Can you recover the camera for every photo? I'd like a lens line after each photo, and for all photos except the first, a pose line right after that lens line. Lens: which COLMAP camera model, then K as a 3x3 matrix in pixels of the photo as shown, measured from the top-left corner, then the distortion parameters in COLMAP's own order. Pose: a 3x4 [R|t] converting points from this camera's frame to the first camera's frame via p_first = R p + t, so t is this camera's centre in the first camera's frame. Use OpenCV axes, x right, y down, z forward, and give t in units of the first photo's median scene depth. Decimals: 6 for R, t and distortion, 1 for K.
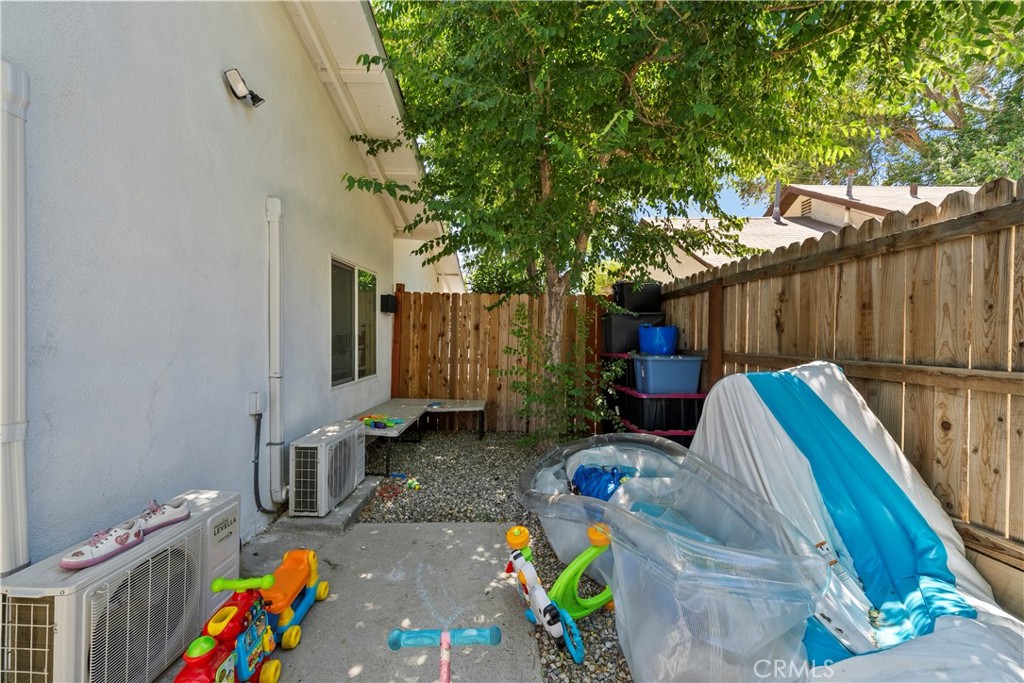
lens RADIAL K [[407.3, 0, 511.1], [0, 407.3, 339.8], [0, 0, 1]] dist [0.000255, -0.001055]
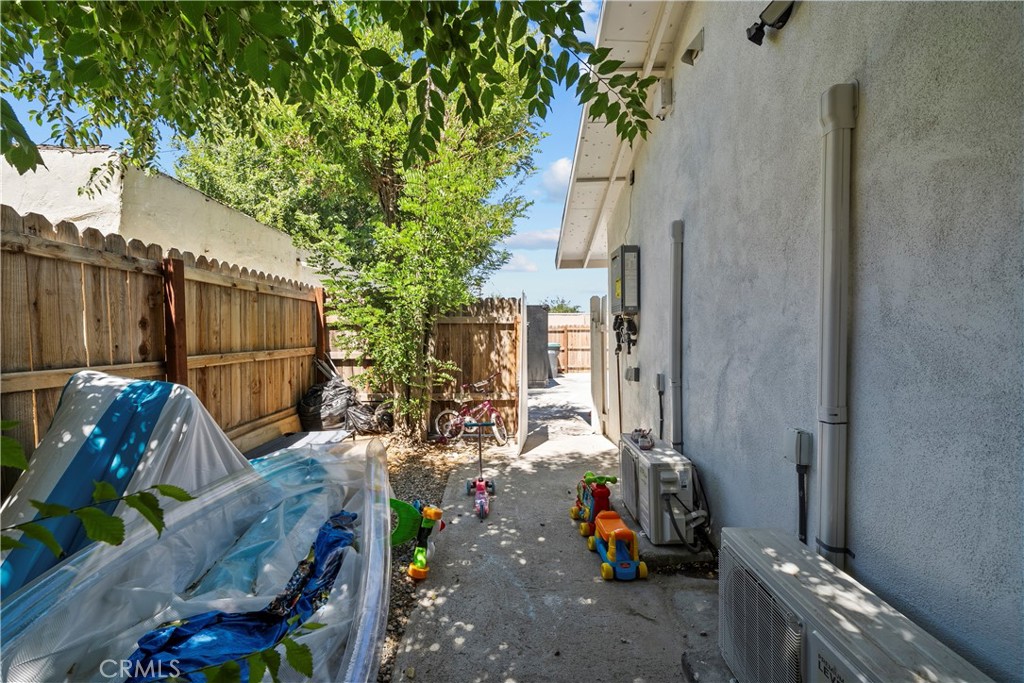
lens RADIAL K [[407.3, 0, 513.1], [0, 407.3, 341.3], [0, 0, 1]] dist [0.000255, -0.001055]
pose [[-0.999917, 0.005693, -0.011546, -0.209697], [0.005400, 0.999668, 0.025181, -0.033164], [0.011685, 0.025117, -0.999616, 2.197738]]
